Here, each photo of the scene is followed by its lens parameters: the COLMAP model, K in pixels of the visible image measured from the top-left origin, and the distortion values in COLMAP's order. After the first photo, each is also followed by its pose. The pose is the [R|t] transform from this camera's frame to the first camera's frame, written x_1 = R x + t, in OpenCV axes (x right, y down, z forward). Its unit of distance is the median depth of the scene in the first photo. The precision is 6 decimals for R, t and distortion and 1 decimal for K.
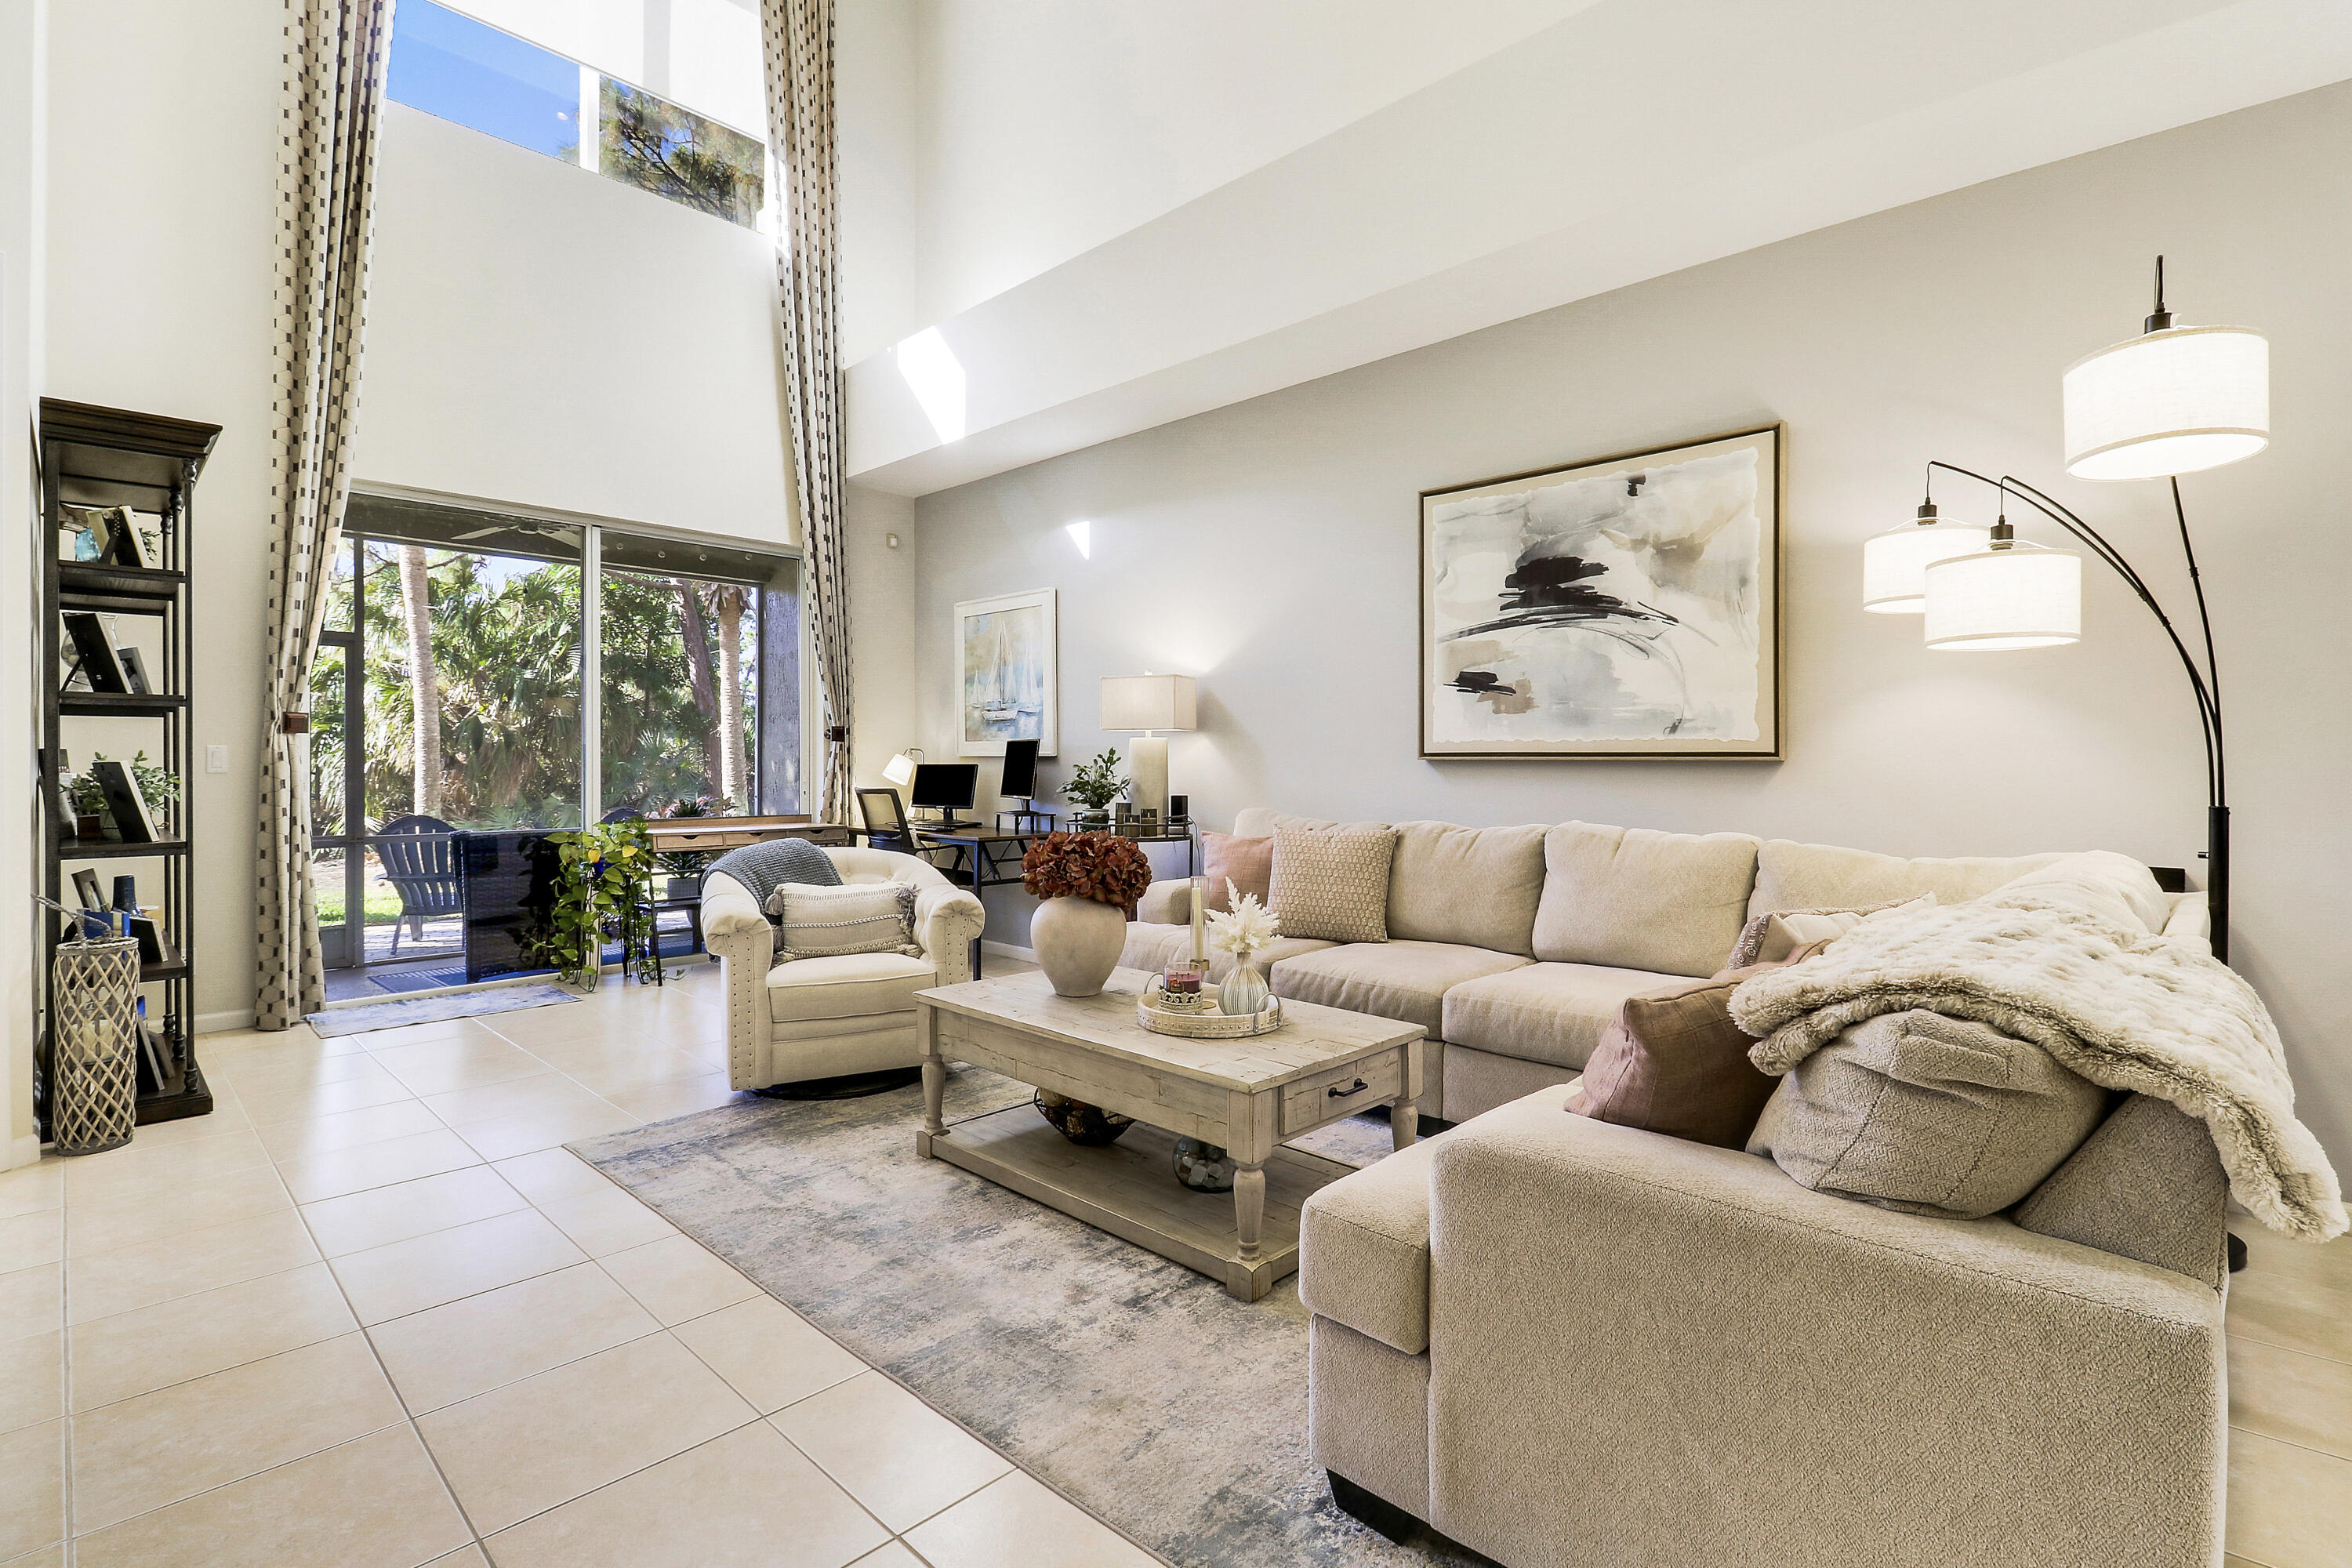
lens RADIAL K [[1093.1, 0, 1182.5], [0, 1093.1, 773.9], [0, 0, 1]] dist [0.004574, -0.011989]
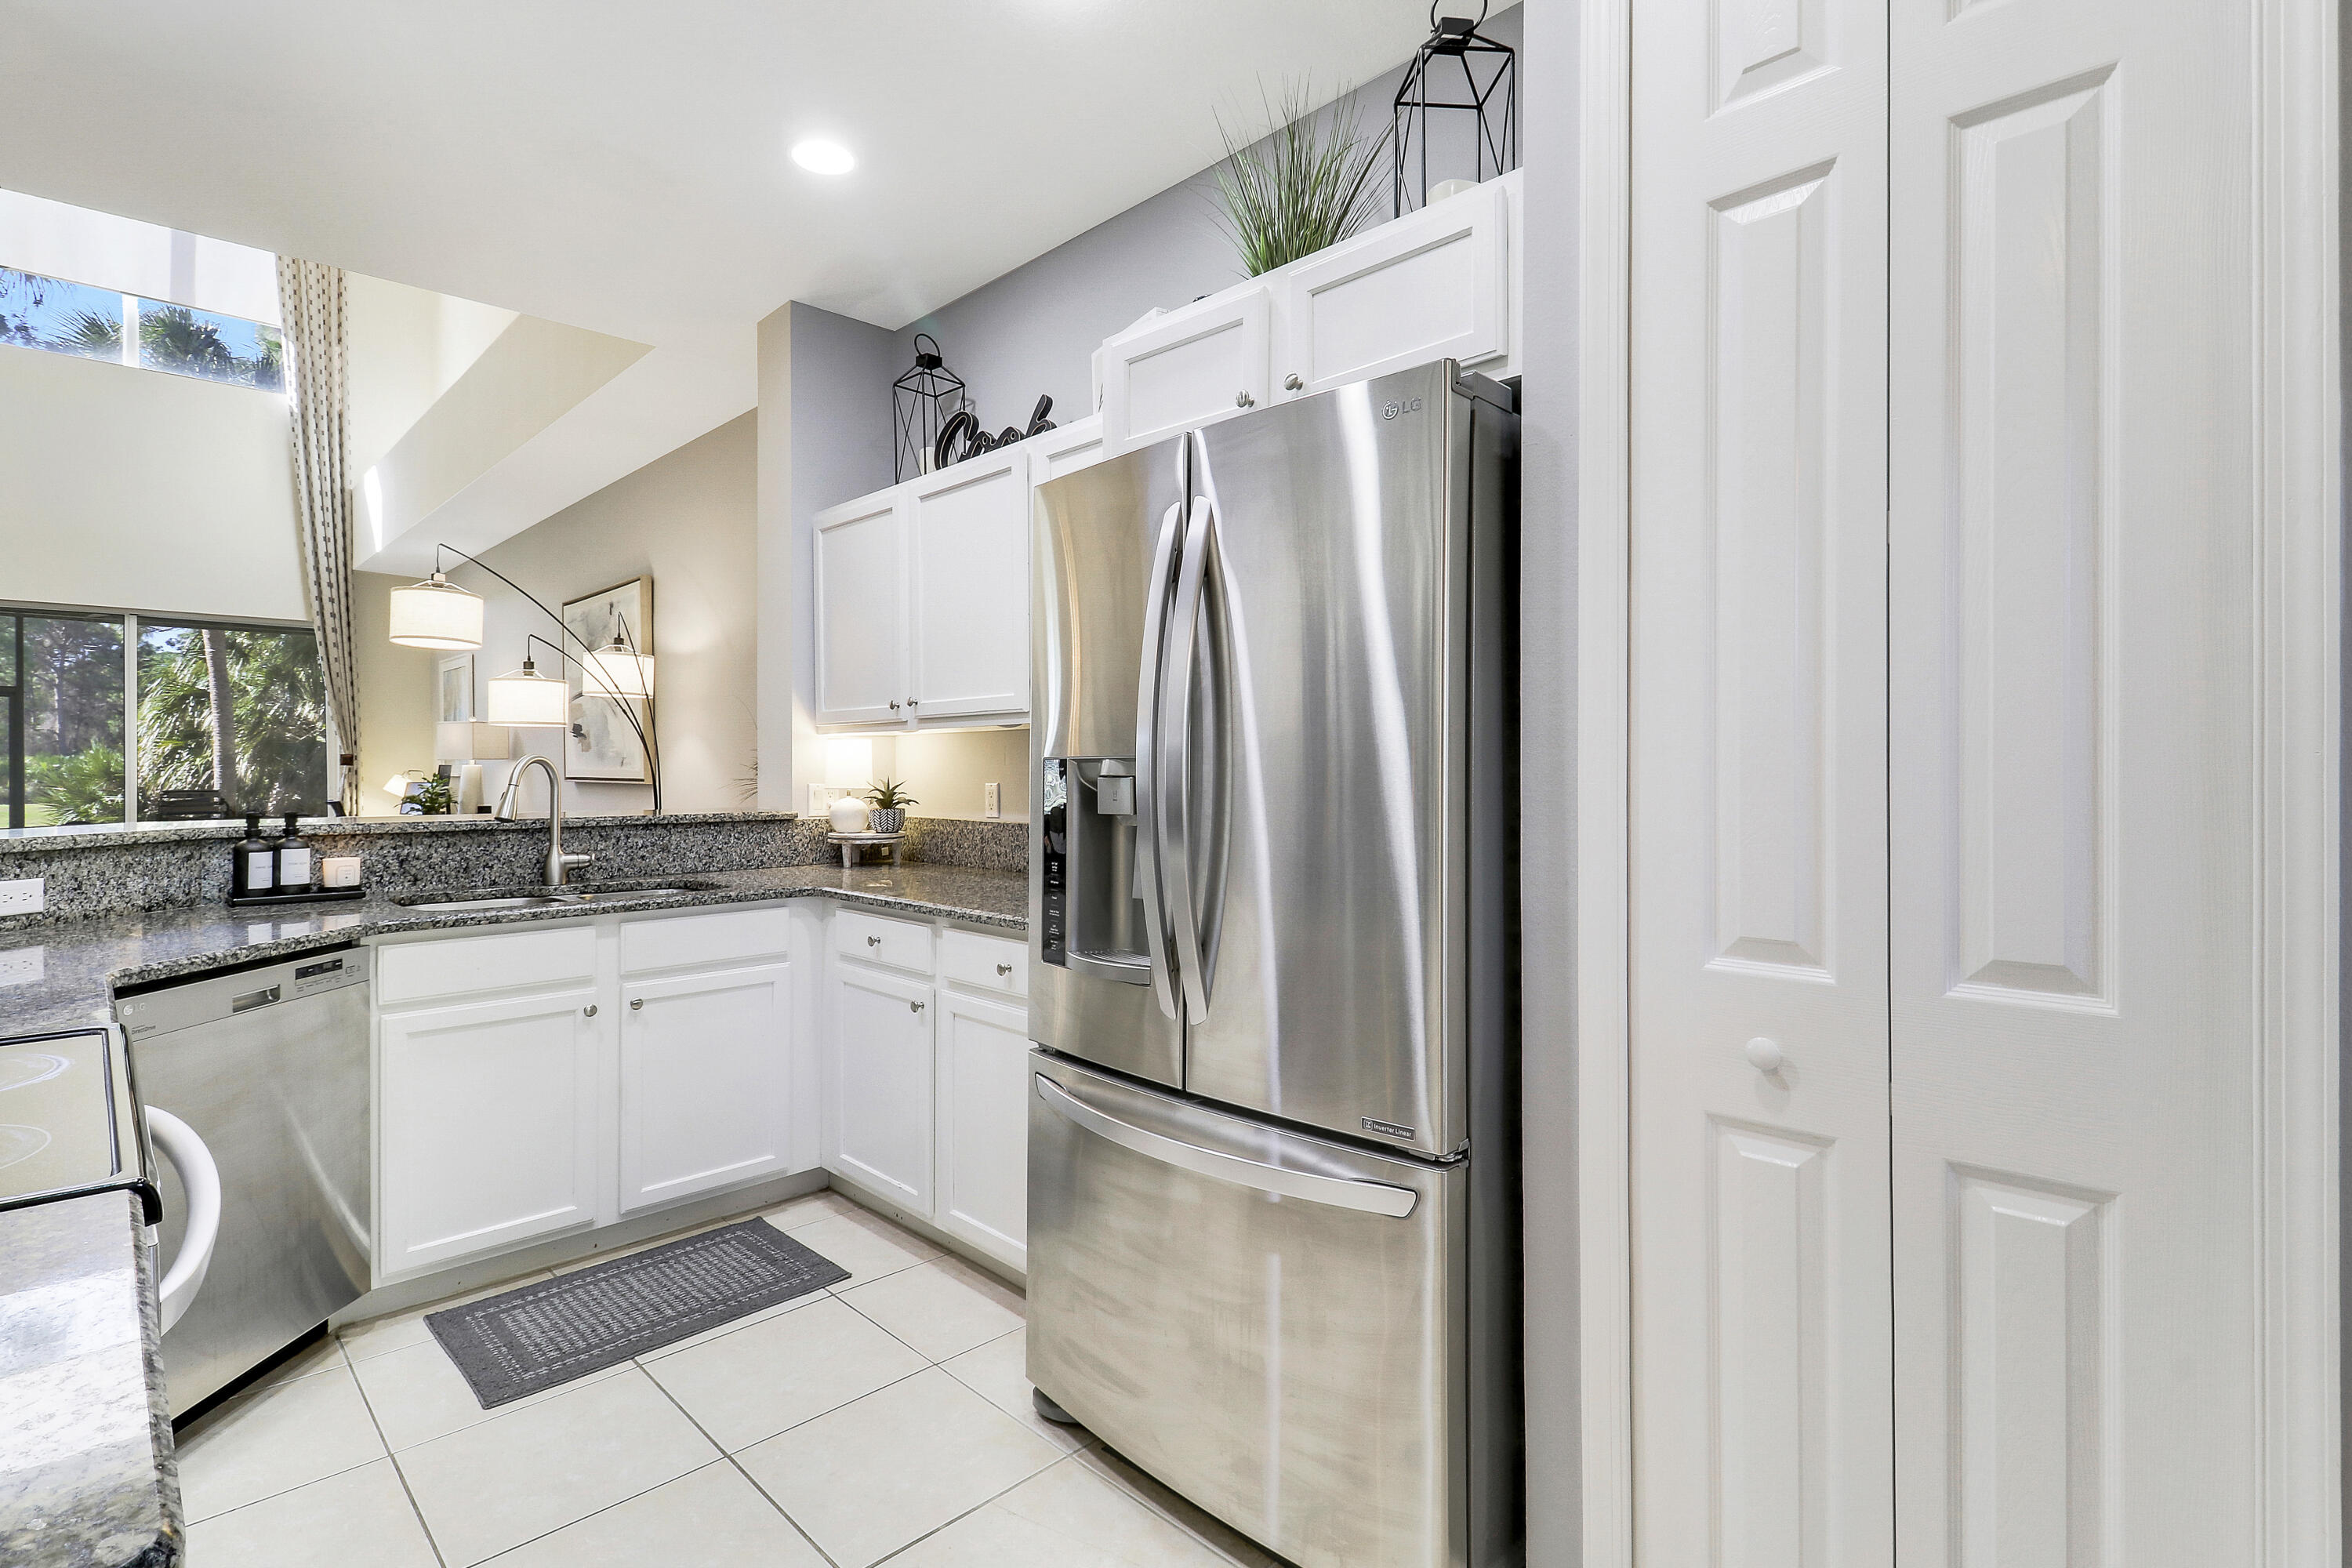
lens RADIAL K [[1093.1, 0, 1169.4], [0, 1093.1, 766.3], [0, 0, 1]] dist [0.004574, -0.011989]
pose [[0.999714, -0.009721, -0.021863, 1.018221], [0.009647, 0.999947, -0.003496, -0.018908], [0.021896, 0.003284, 0.999755, -0.451274]]
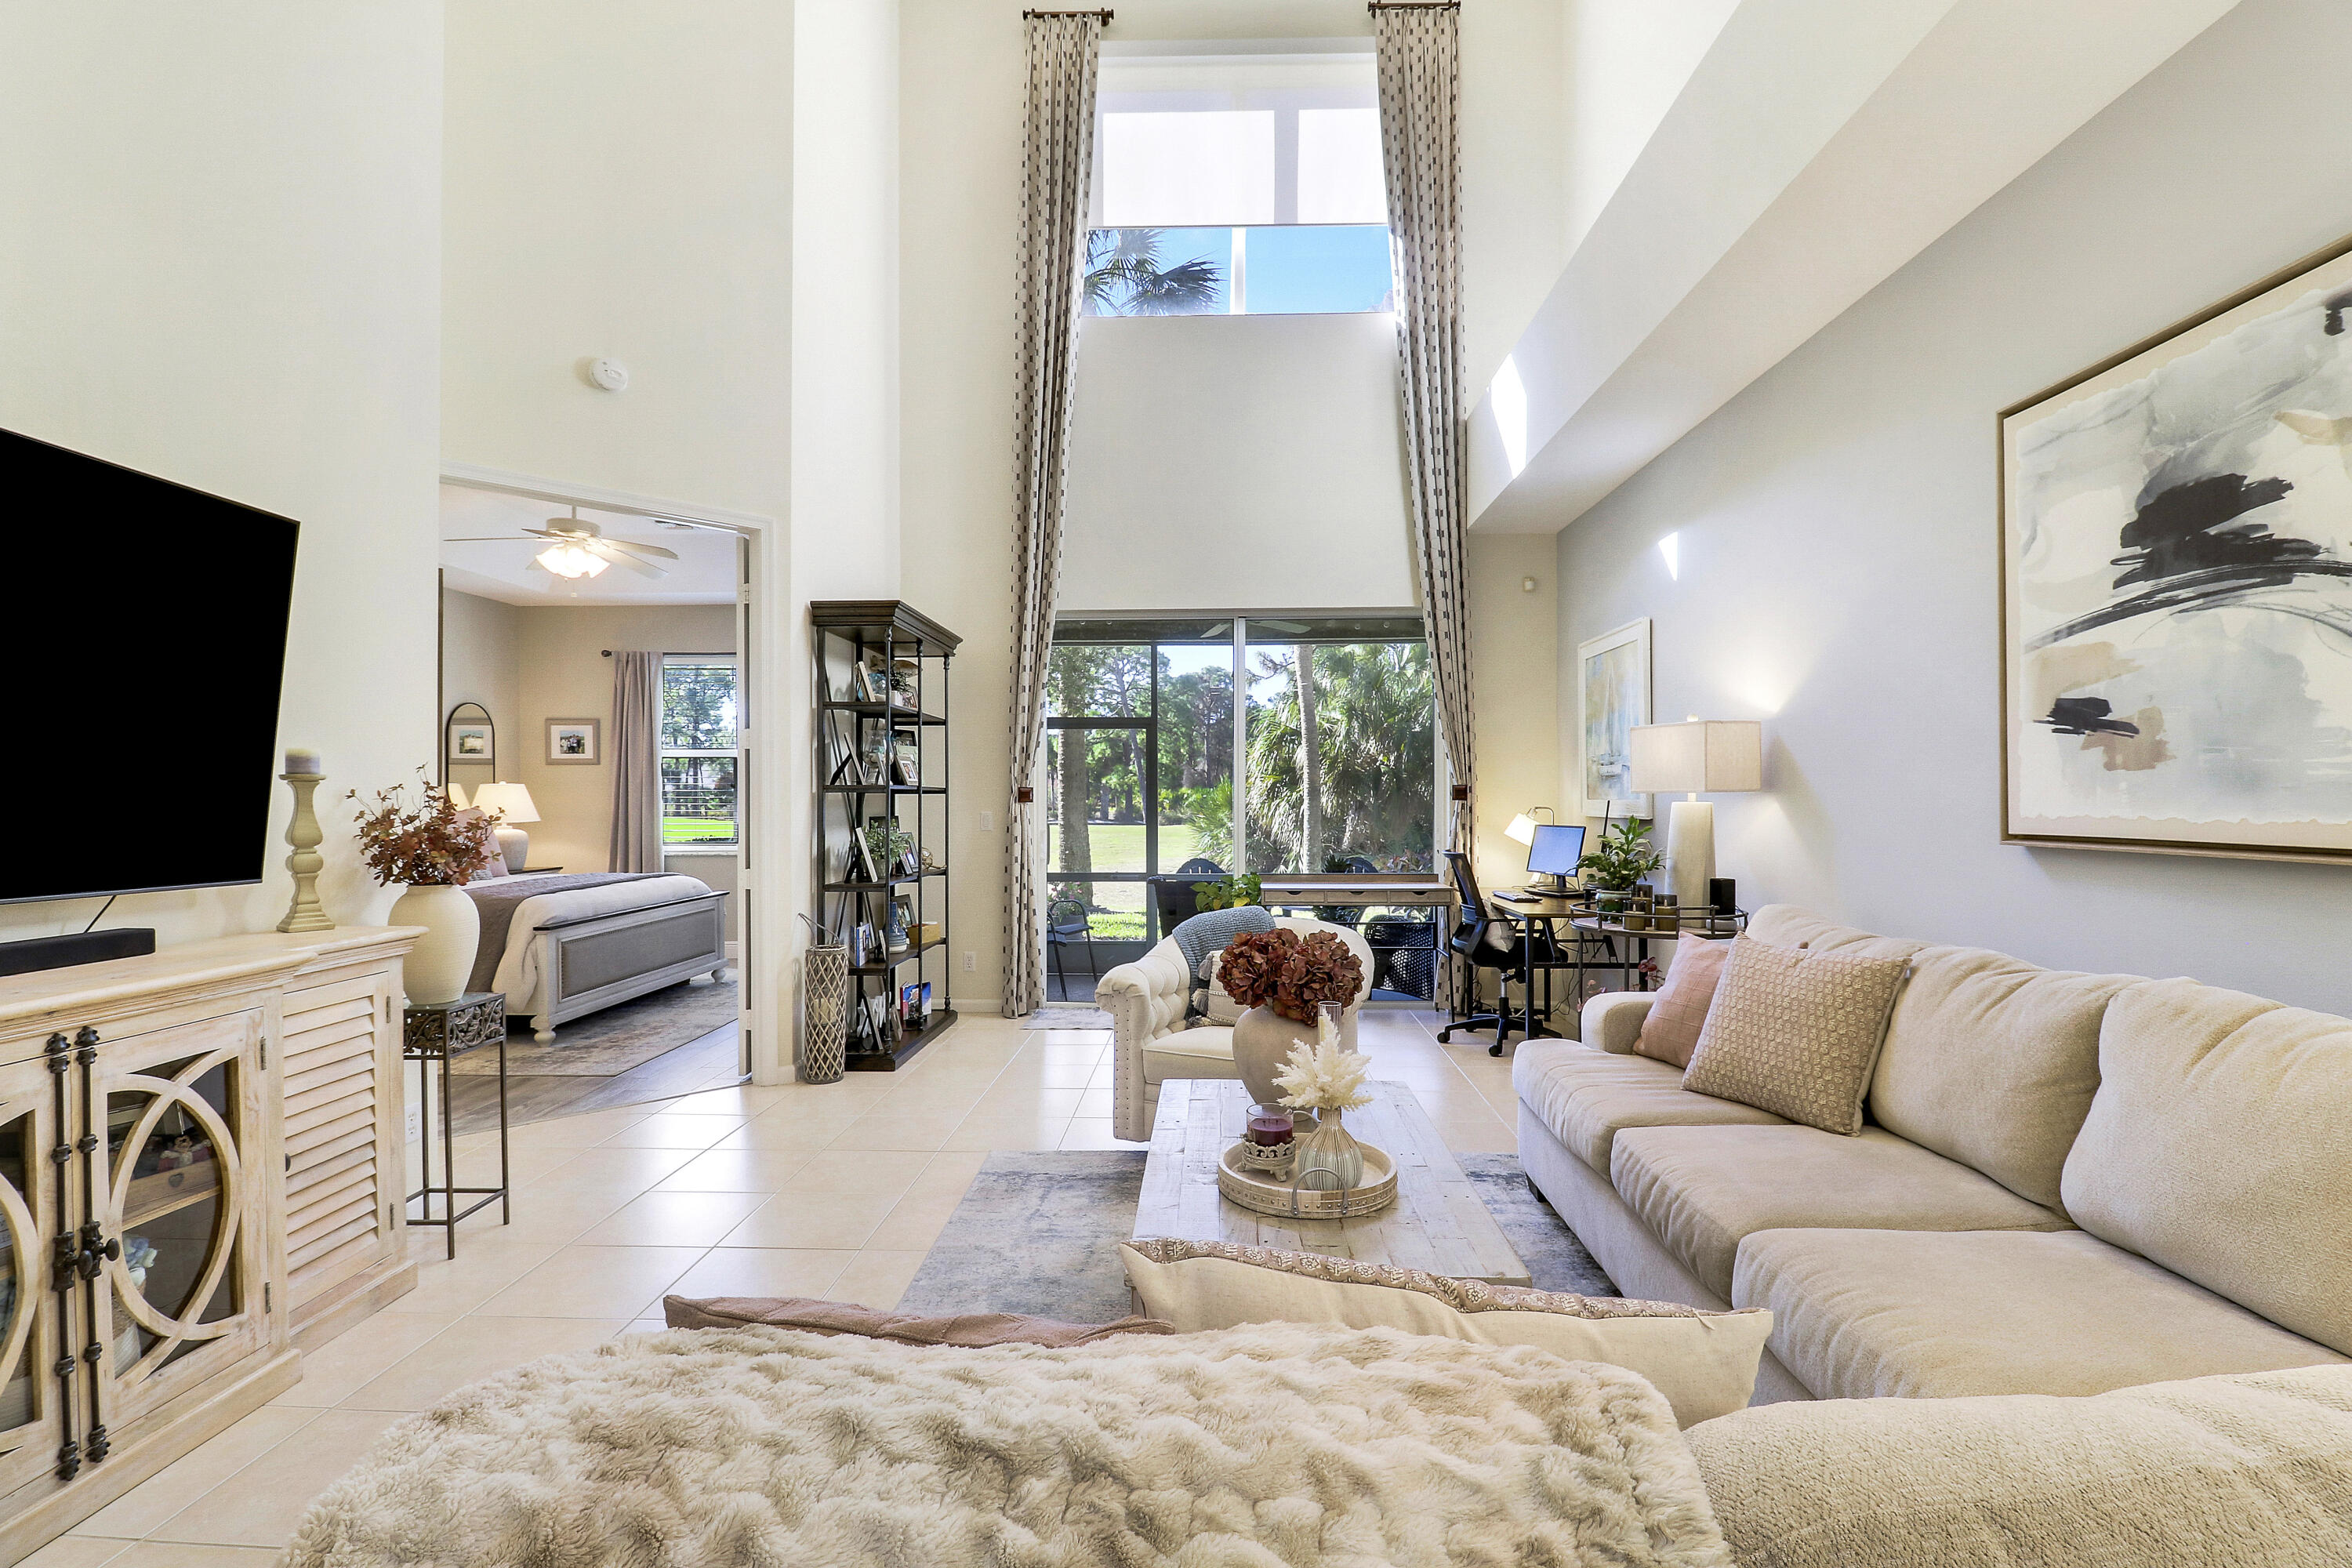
lens RADIAL K [[1093.1, 0, 1183.1], [0, 1093.1, 791.2], [0, 0, 1]] dist [0.004574, -0.011989]
pose [[0.664836, -0.010289, -0.746918, 0.348782], [-0.003228, 0.999856, -0.016647, -0.029880], [0.746982, 0.013479, 0.664707, 0.235439]]
